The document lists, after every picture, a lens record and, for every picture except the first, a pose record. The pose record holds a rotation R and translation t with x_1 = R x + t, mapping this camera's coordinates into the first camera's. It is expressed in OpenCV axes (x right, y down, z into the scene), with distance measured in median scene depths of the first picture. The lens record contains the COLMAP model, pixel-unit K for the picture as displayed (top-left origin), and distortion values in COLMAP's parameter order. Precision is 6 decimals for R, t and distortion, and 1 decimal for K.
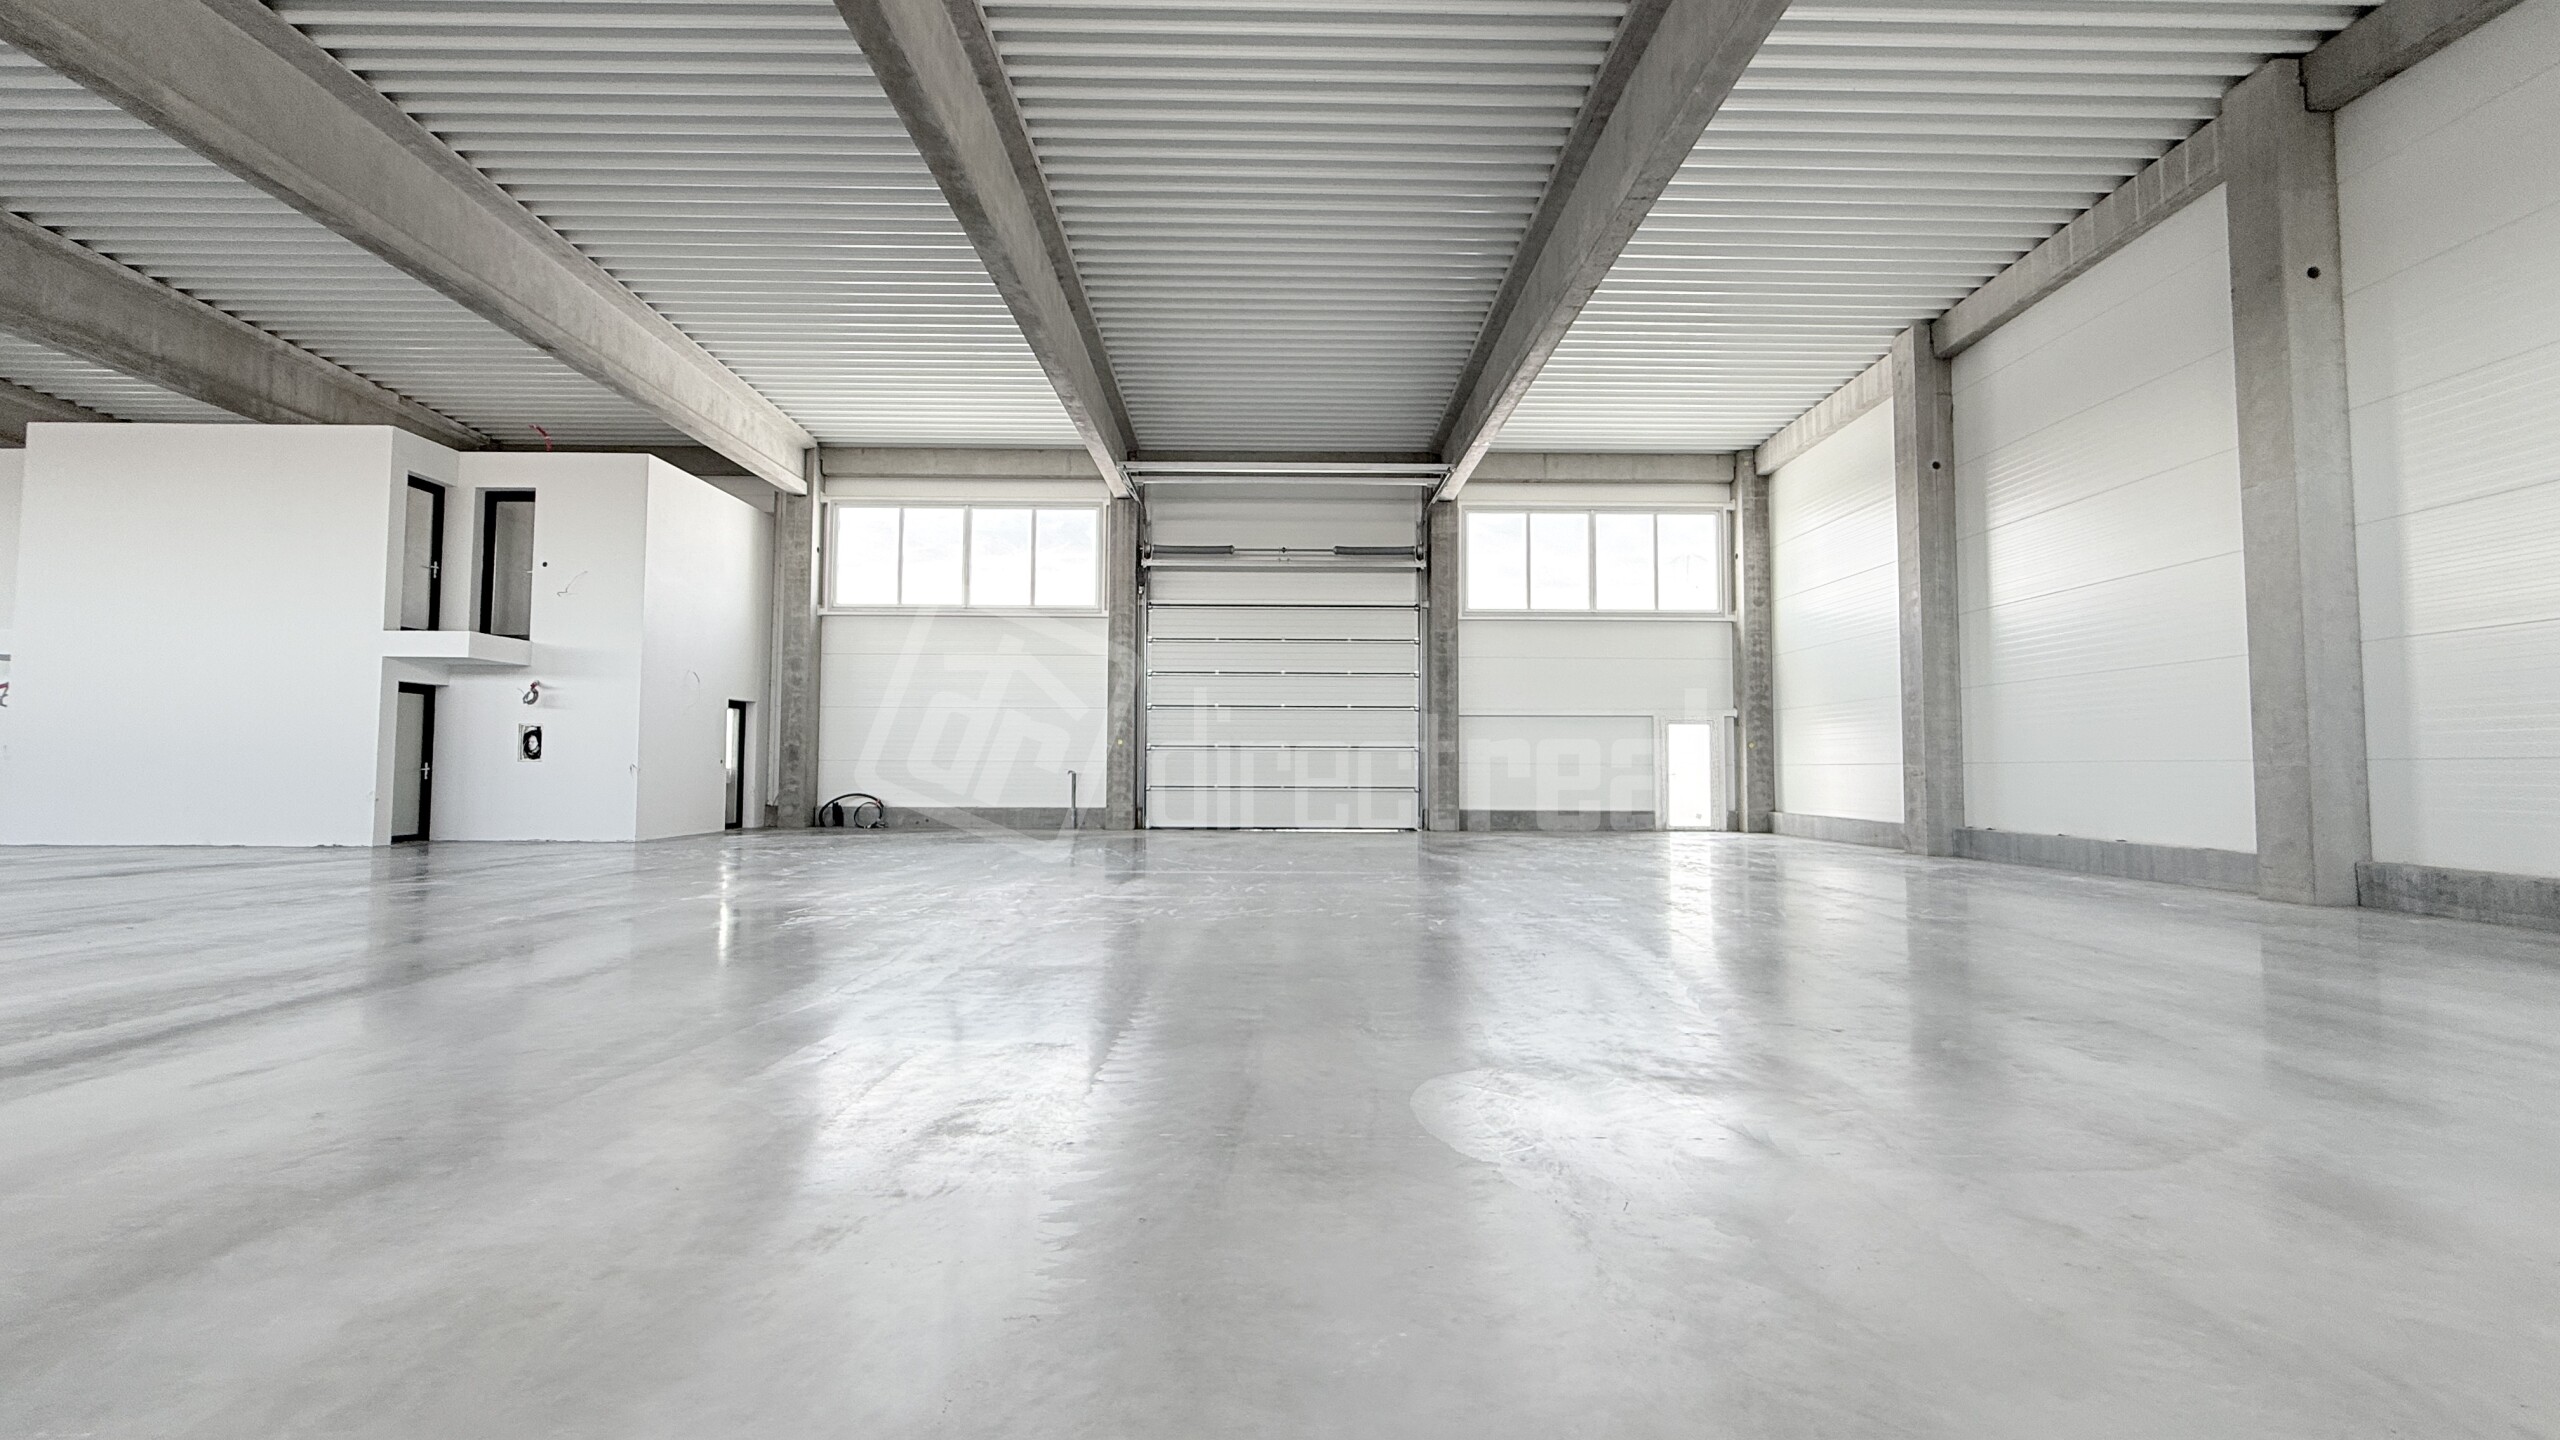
lens RADIAL K [[1019.9, 0, 1279.8], [0, 1019.9, 719.9], [0, 0, 1]] dist [0.001012, -0.000297]
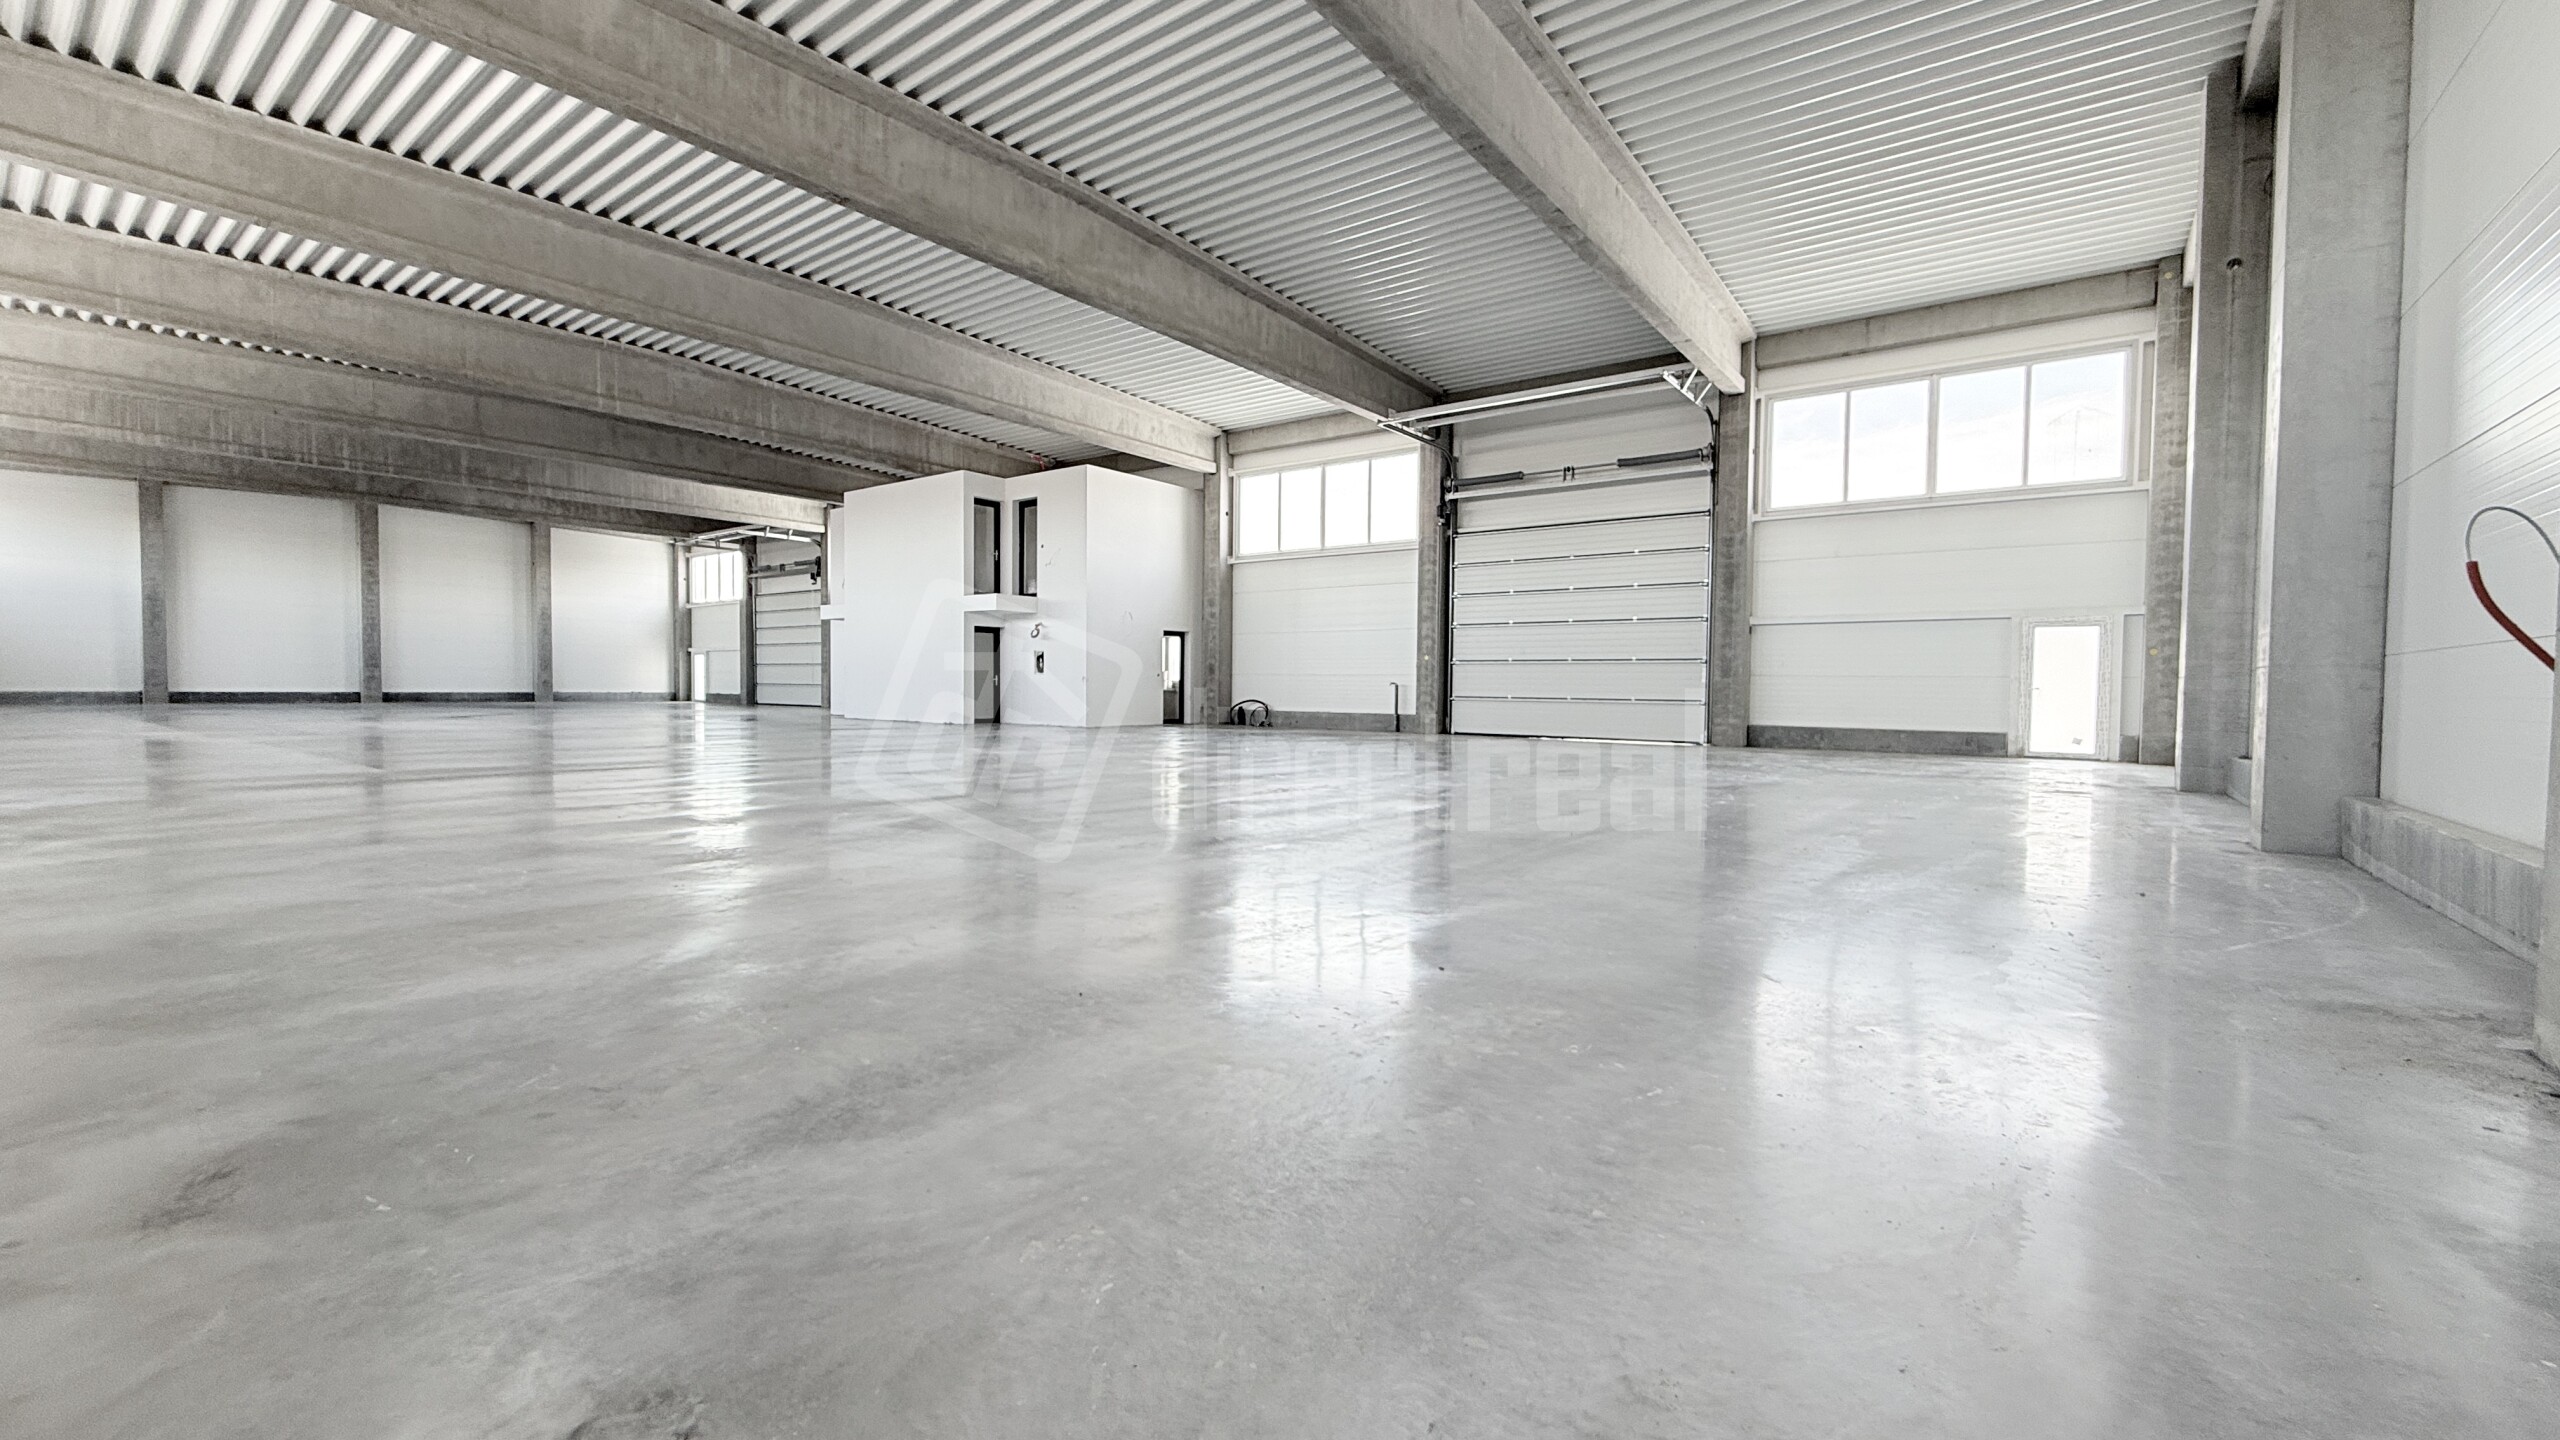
lens RADIAL K [[1019.9, 0, 1277.2], [0, 1019.9, 721.3], [0, 0, 1]] dist [0.001012, -0.000297]
pose [[0.793094, 0.025228, -0.608576, 0.410428], [0.022920, 0.997198, 0.071207, 0.007689], [0.608667, -0.070423, 0.790294, -0.015852]]
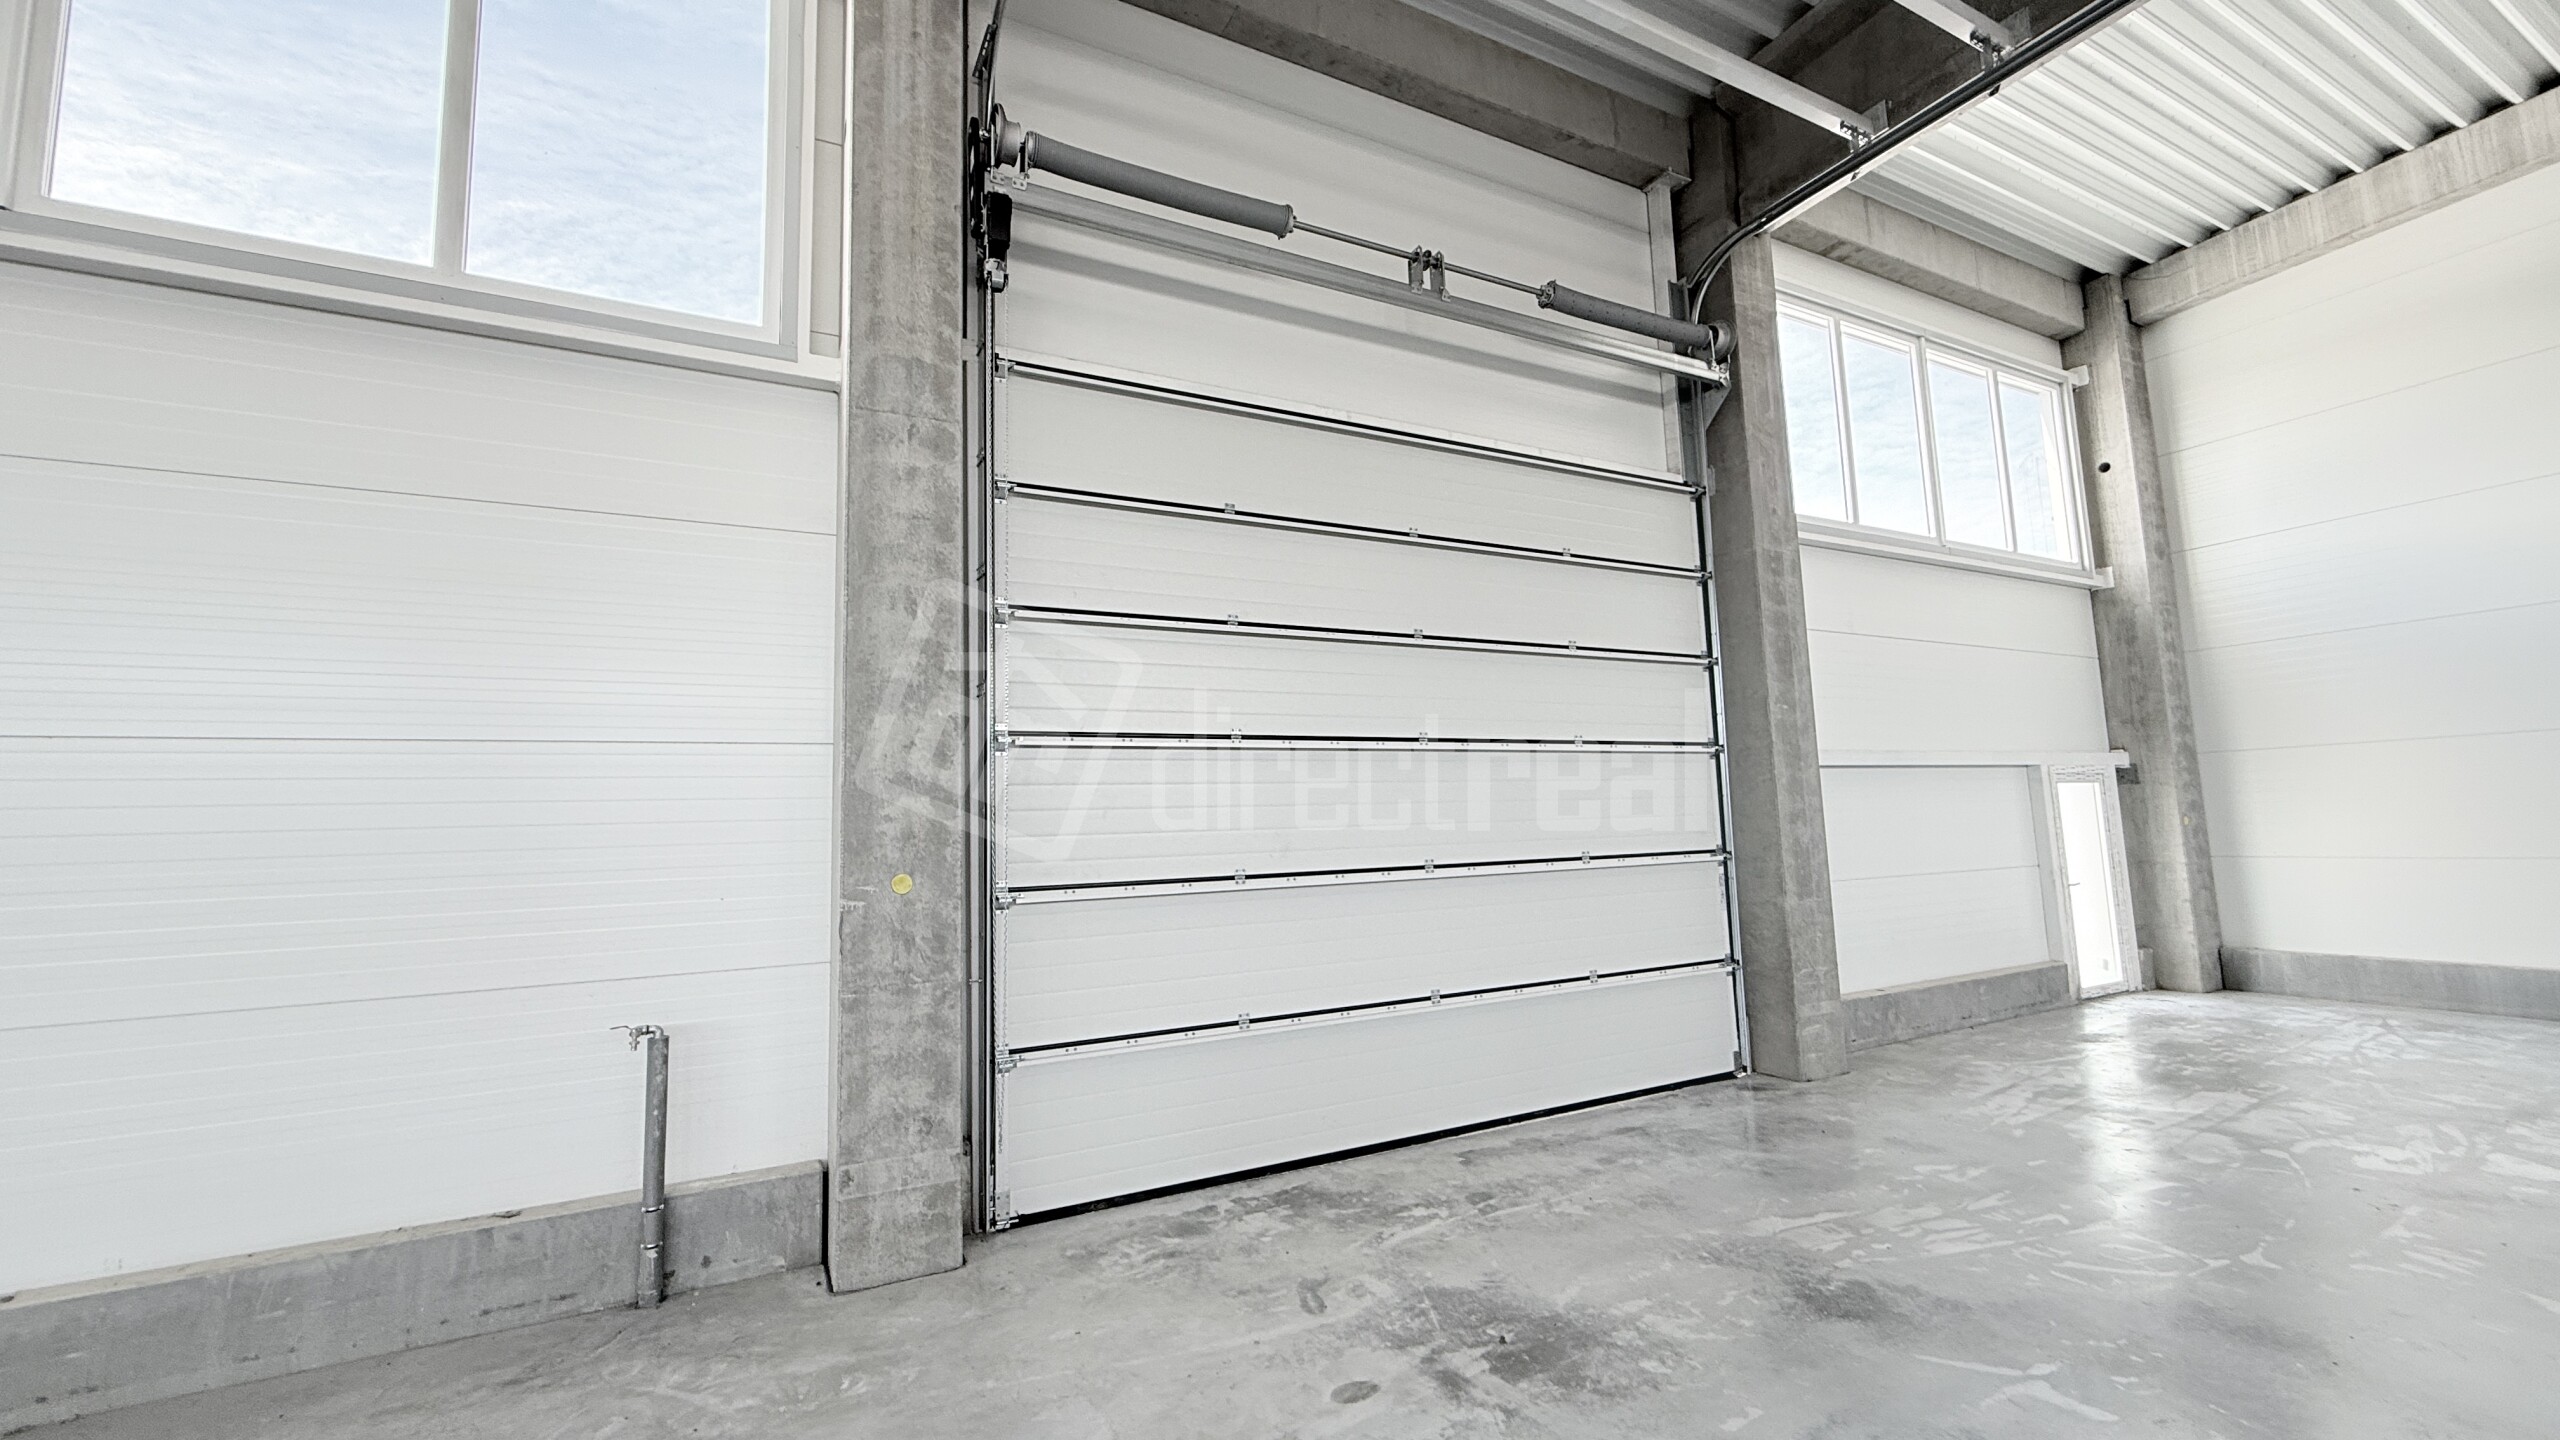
lens RADIAL K [[1019.9, 0, 1266.6], [0, 1019.9, 728.3], [0, 0, 1]] dist [0.001012, -0.000297]
pose [[0.891607, 0.012346, 0.452642, -0.188447], [0.018344, 0.997823, -0.063351, 0.002475], [-0.452438, 0.064788, 0.889439, 0.750460]]
